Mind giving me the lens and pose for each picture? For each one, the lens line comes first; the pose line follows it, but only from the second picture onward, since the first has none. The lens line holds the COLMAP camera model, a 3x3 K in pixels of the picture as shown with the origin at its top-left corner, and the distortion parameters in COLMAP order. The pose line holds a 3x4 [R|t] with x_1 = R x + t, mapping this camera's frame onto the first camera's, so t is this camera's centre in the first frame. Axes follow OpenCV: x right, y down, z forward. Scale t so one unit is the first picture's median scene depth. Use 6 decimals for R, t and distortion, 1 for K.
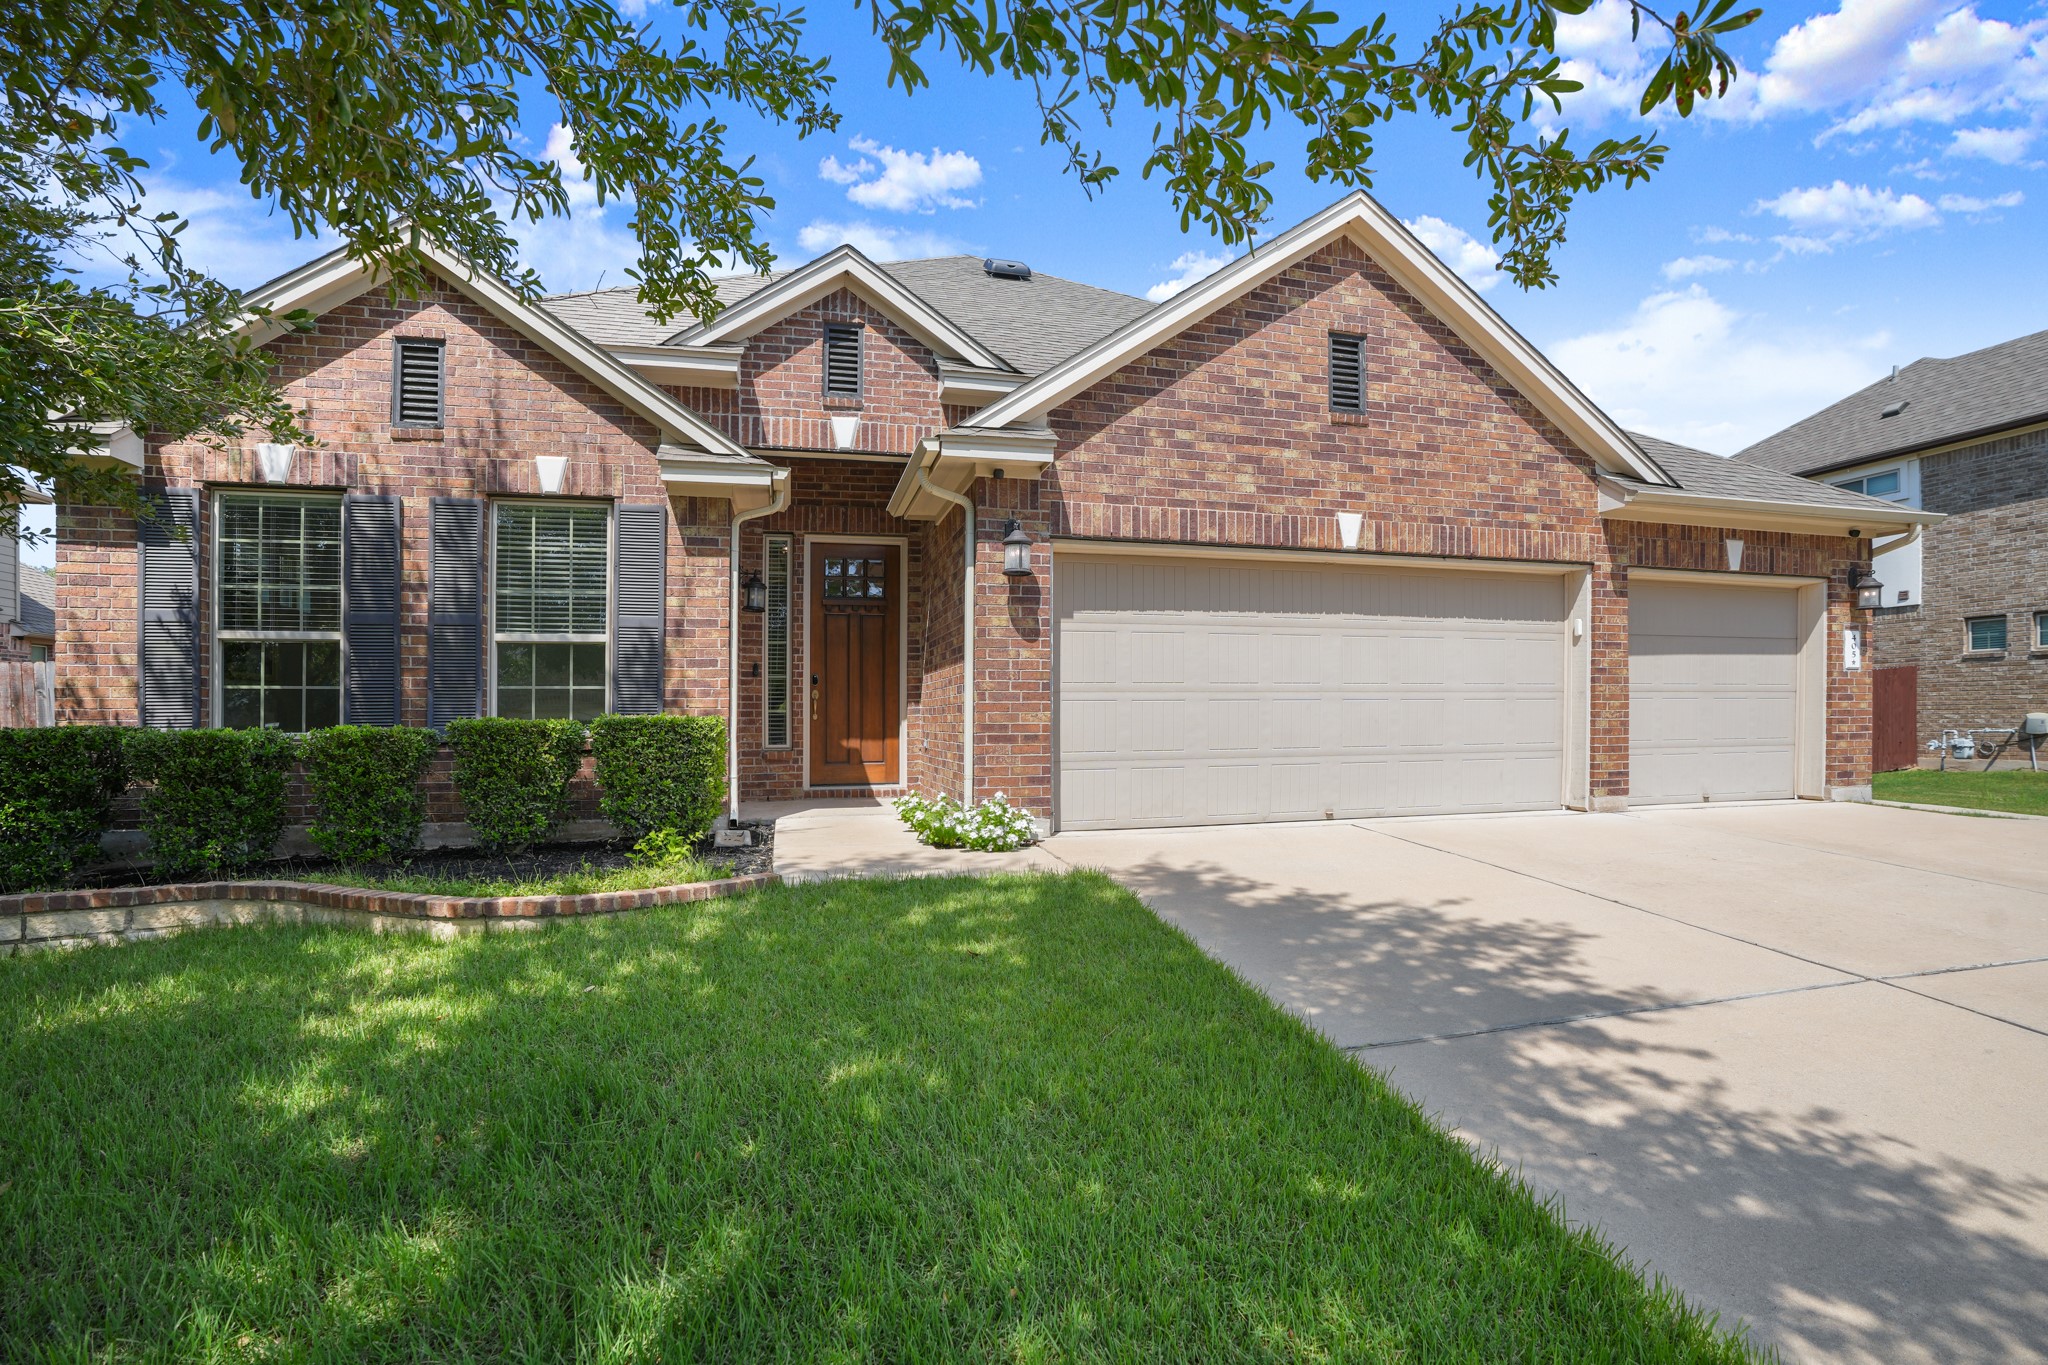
lens RADIAL K [[952.6, 0, 1015.3], [0, 952.6, 704.2], [0, 0, 1]] dist [-0.065906, 0.028172]
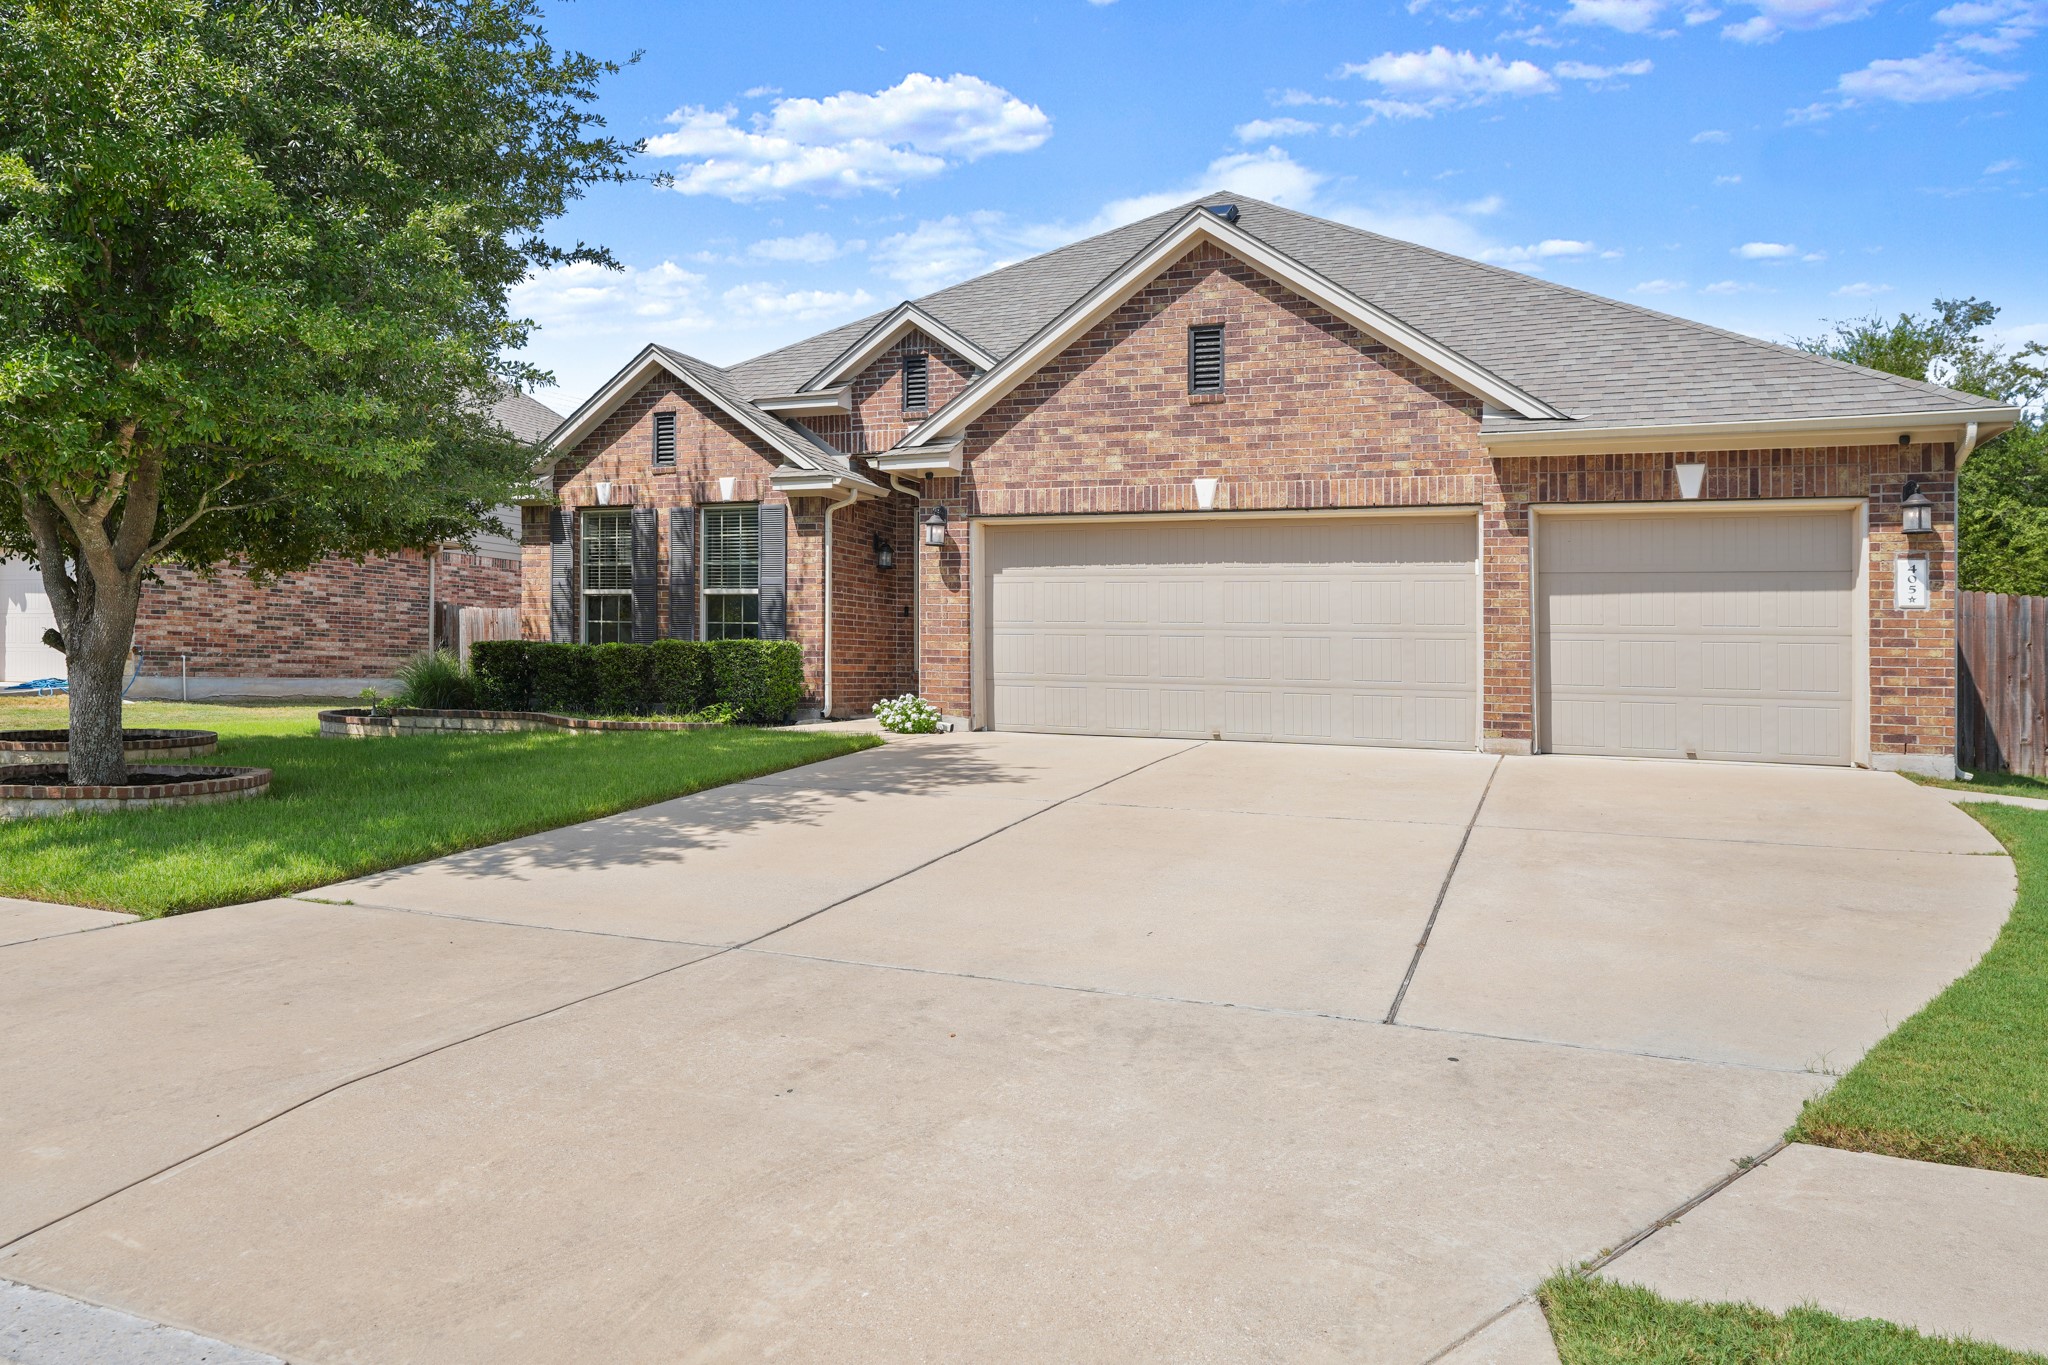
lens RADIAL K [[1361.4, 0, 1003.0], [0, 1361.4, 682.9], [0, 0, 1]] dist [-0.000931, -0.000356]
pose [[0.792380, 0.031114, -0.609233, 1.214362], [-0.019907, 0.999485, 0.025152, 0.015936], [0.609702, -0.007802, 0.792592, -0.518408]]
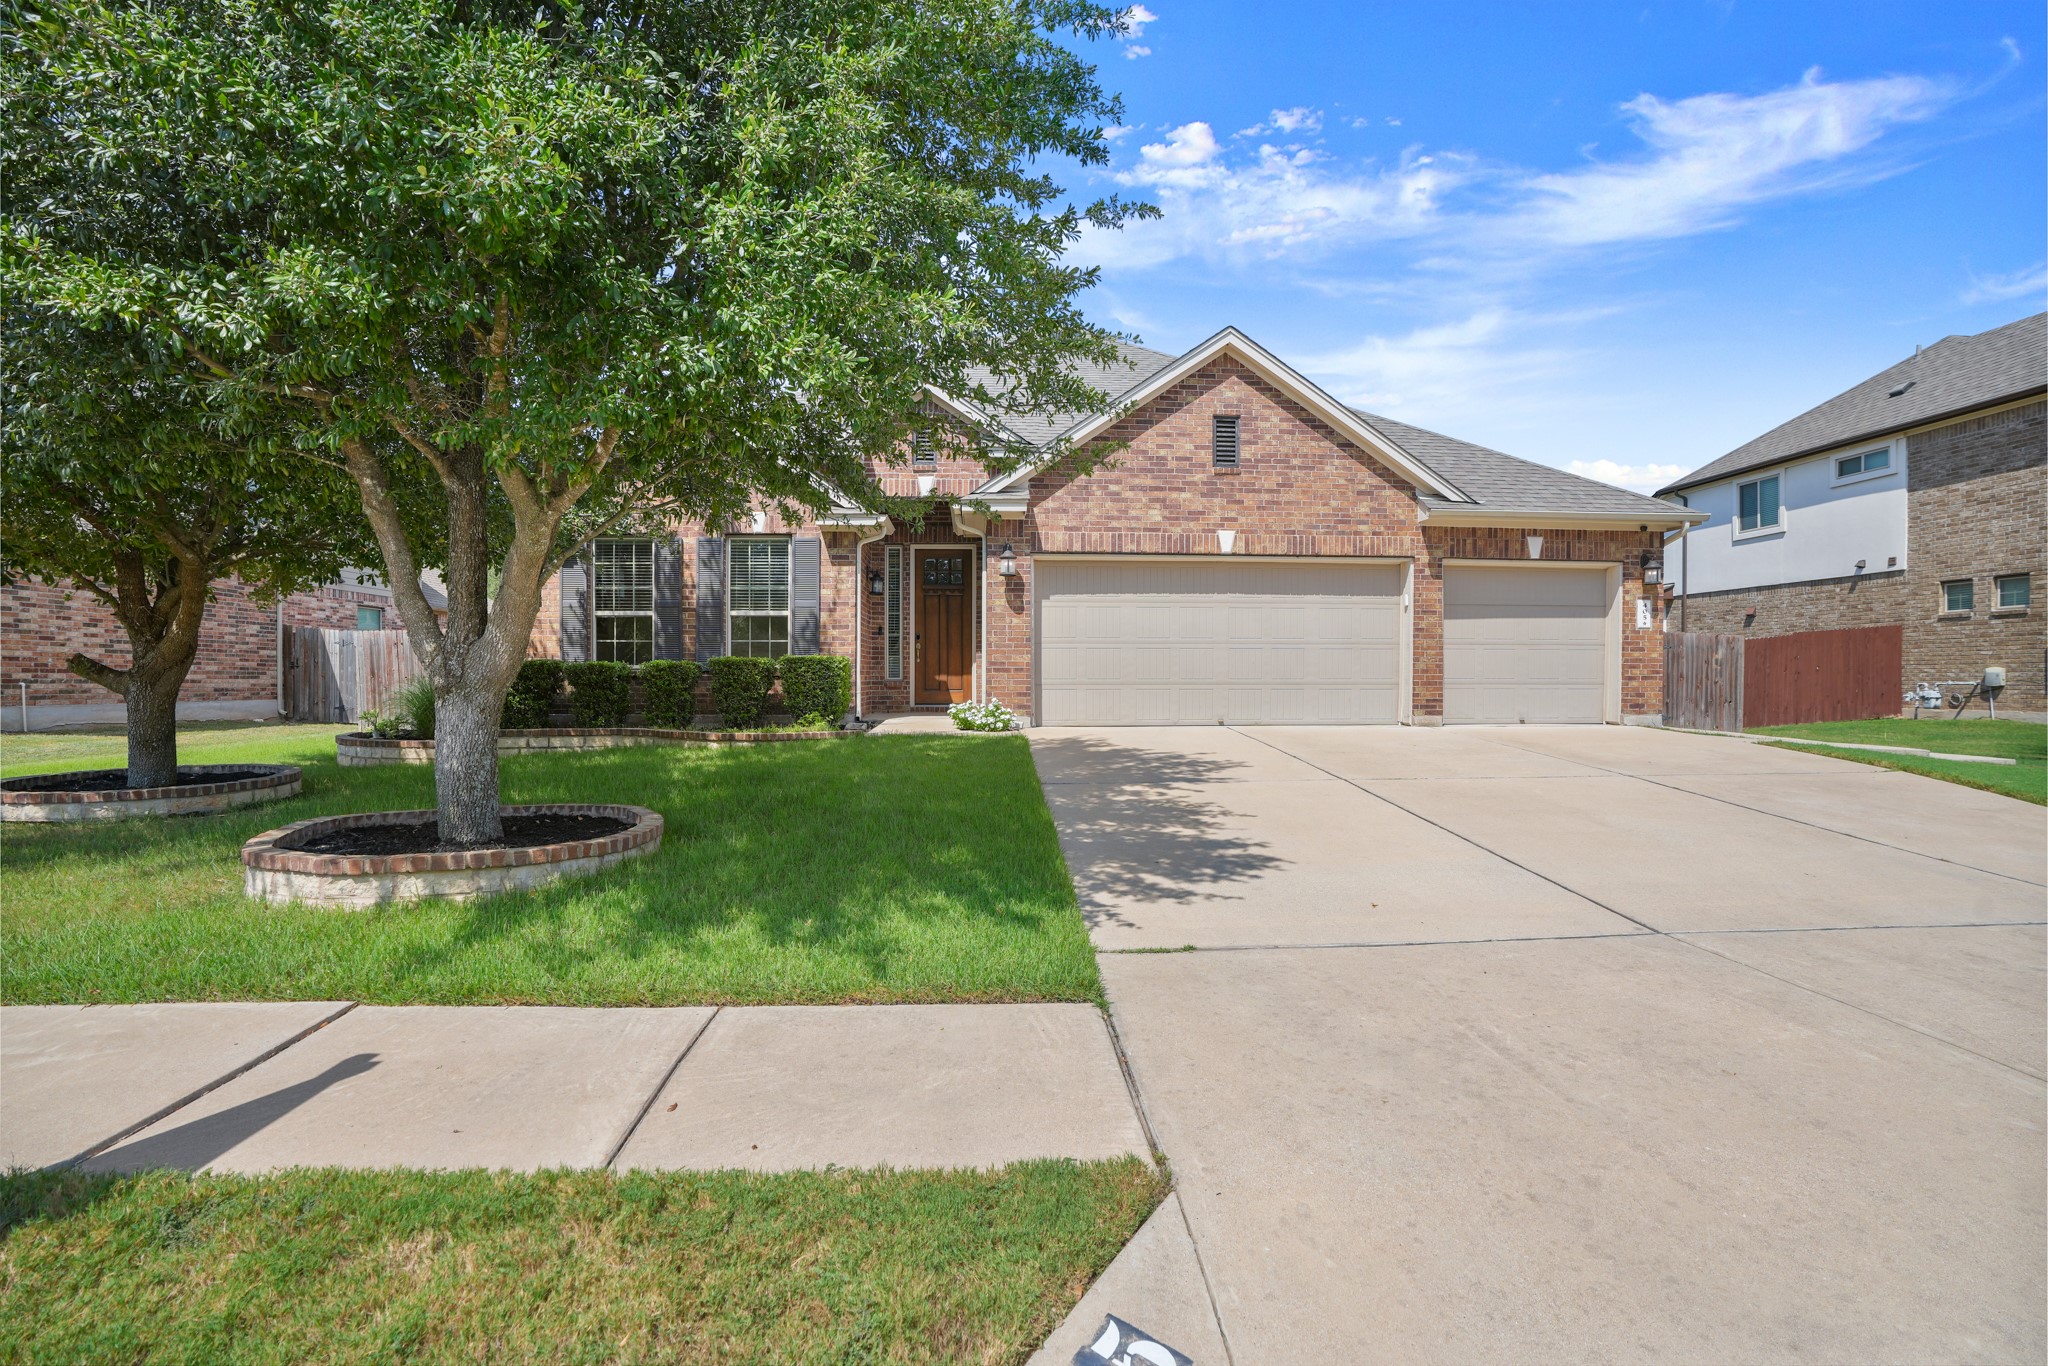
lens RADIAL K [[952.6, 0, 1015.3], [0, 952.6, 704.7], [0, 0, 1]] dist [-0.065906, 0.028172]
pose [[0.979515, 0.012814, -0.200963, 0.333567], [-0.004095, 0.999034, 0.043744, 0.021728], [0.201329, -0.042025, 0.978622, -0.648631]]
